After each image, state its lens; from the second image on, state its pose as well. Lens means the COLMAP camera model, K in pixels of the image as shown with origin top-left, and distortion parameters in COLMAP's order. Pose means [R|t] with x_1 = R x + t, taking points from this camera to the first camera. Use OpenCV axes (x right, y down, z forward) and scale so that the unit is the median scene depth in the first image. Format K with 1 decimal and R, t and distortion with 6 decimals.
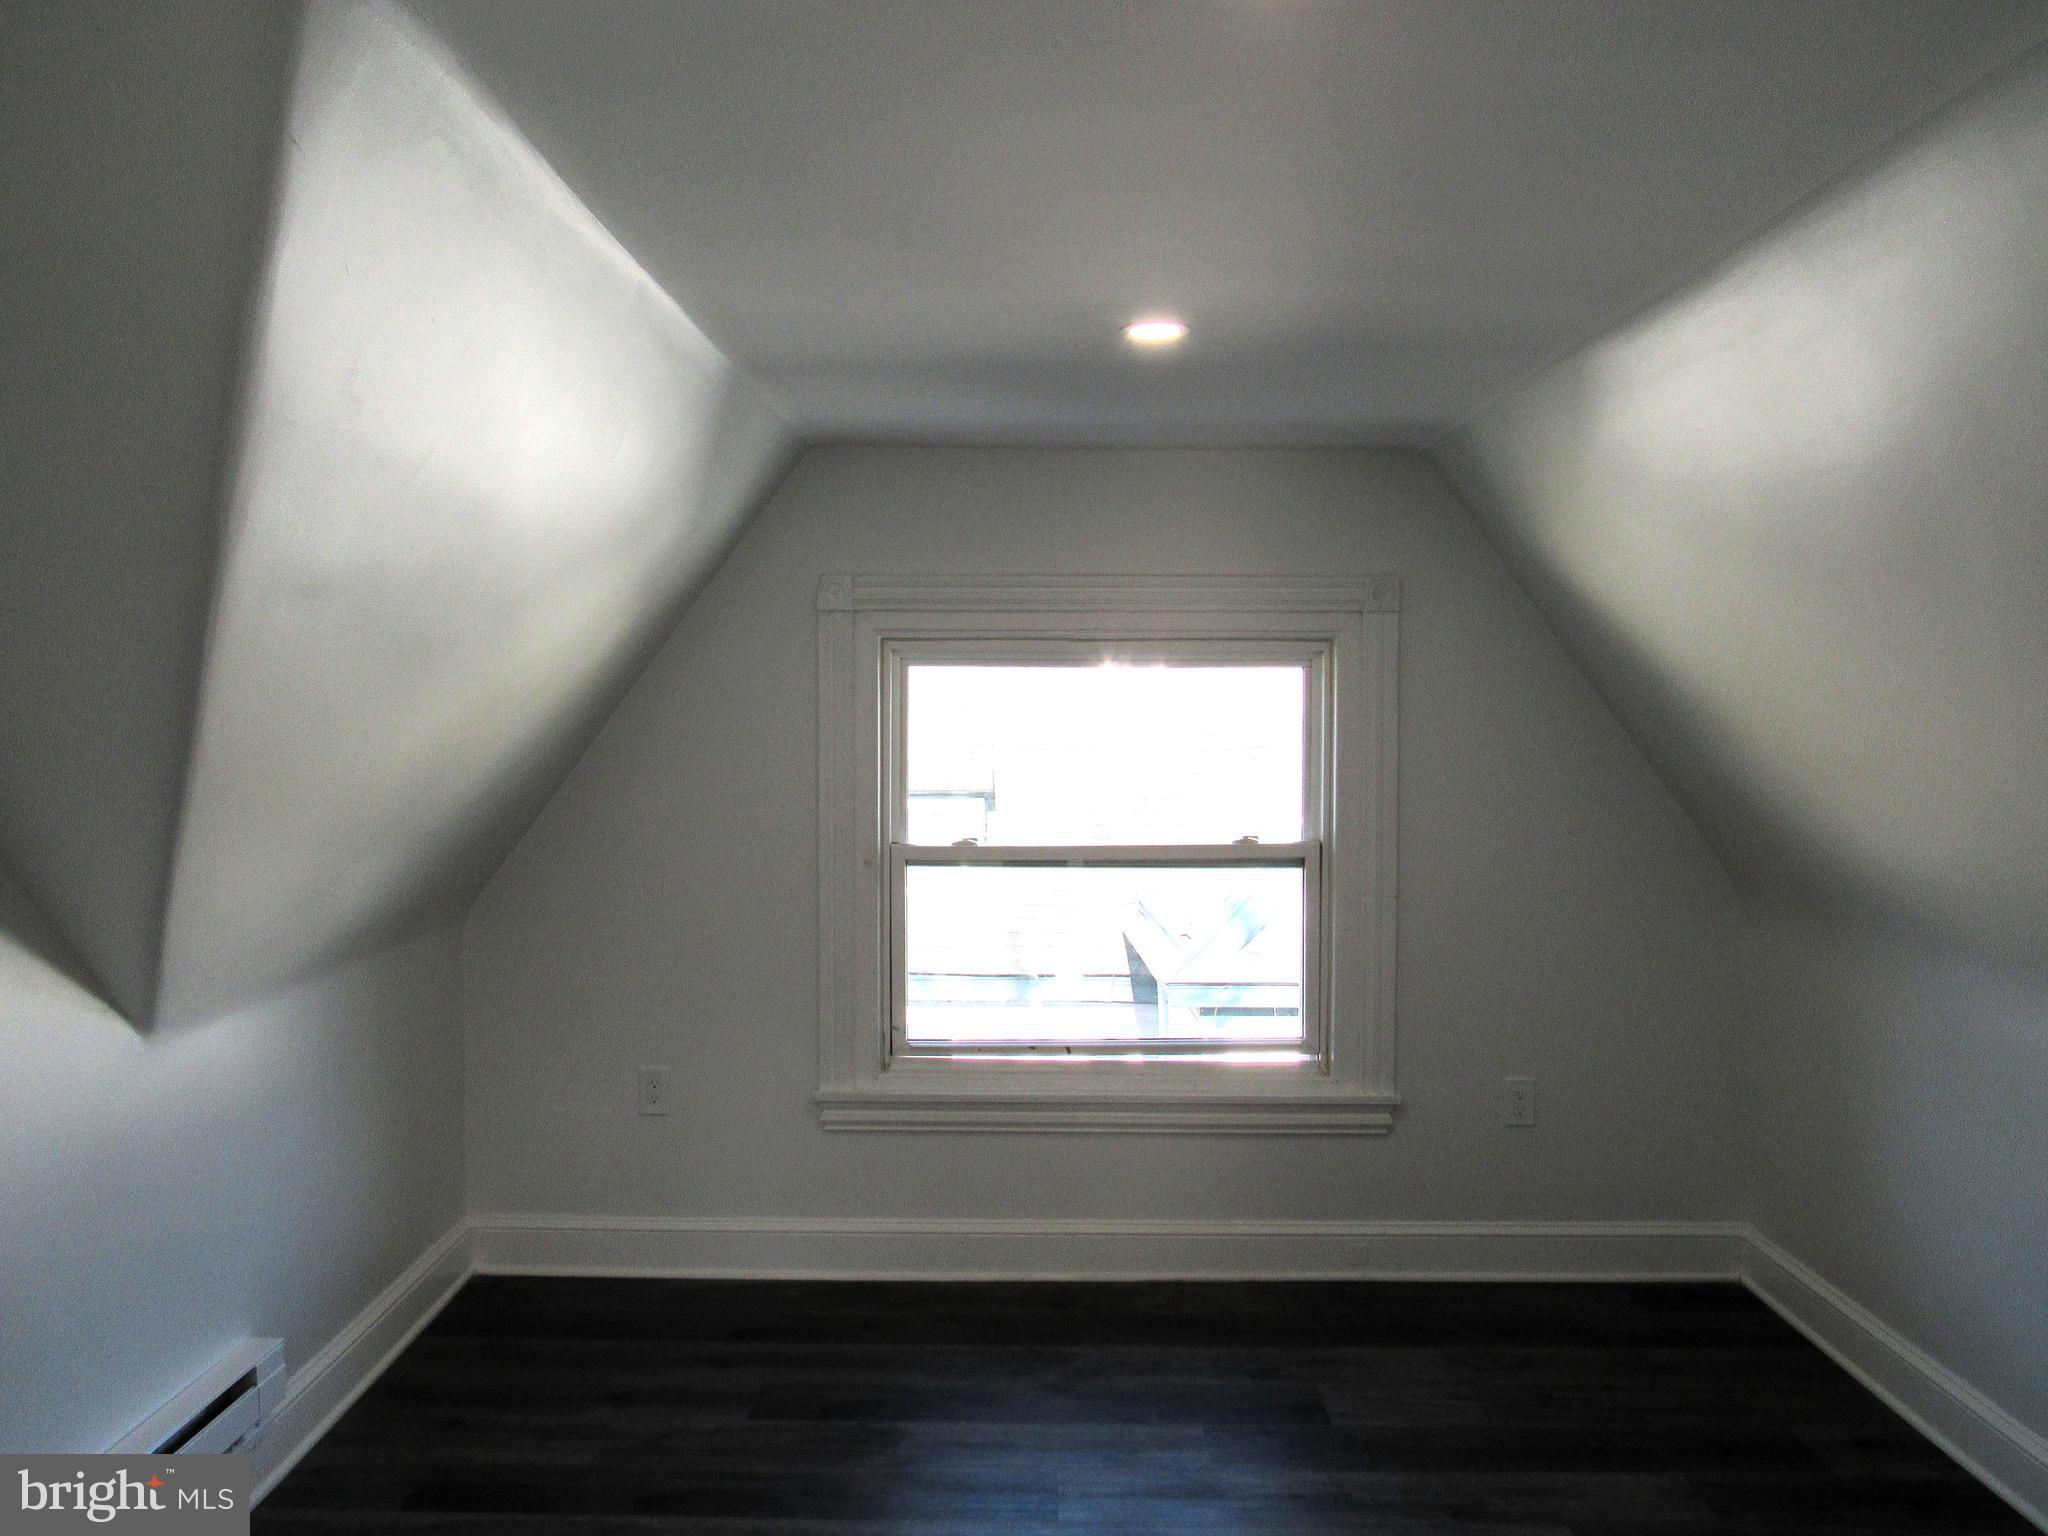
lens RADIAL K [[1502.6, 0, 1095.6], [0, 1502.6, 766.9], [0, 0, 1]] dist [-0.008982, 0.009703]
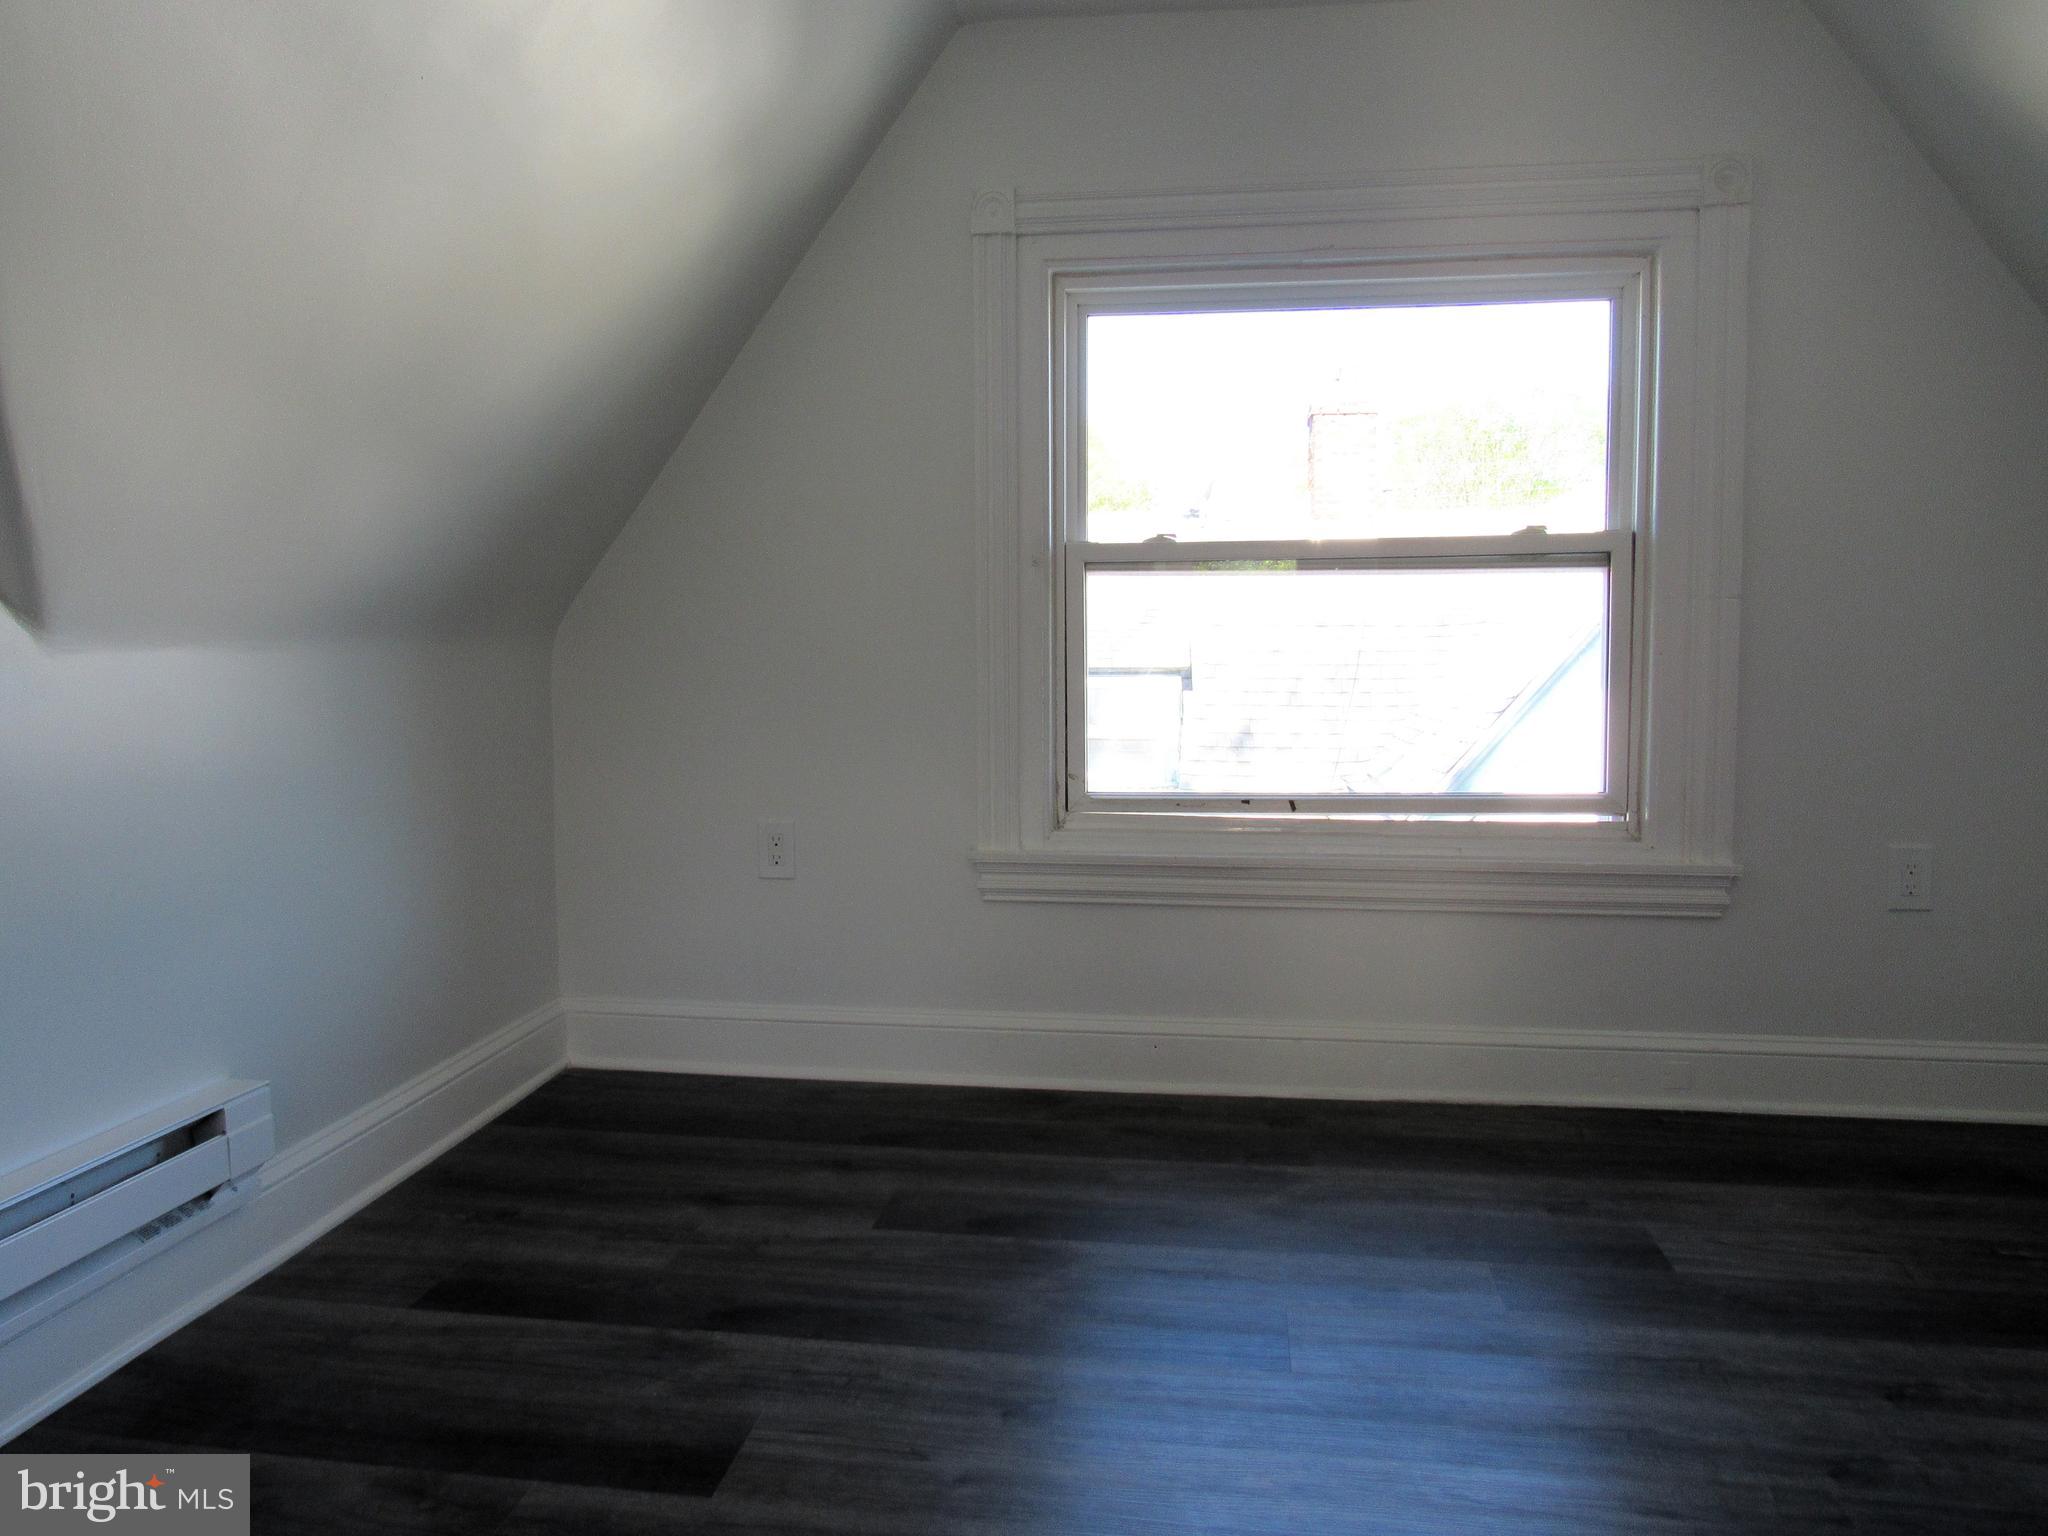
lens RADIAL K [[1502.6, 0, 1095.6], [0, 1502.6, 766.9], [0, 0, 1]] dist [-0.008982, 0.009703]
pose [[0.991597, 0.005008, -0.129271, -0.020920], [0.000330, 0.999149, 0.041234, 0.153347], [0.129367, -0.040930, 0.990752, 0.245256]]
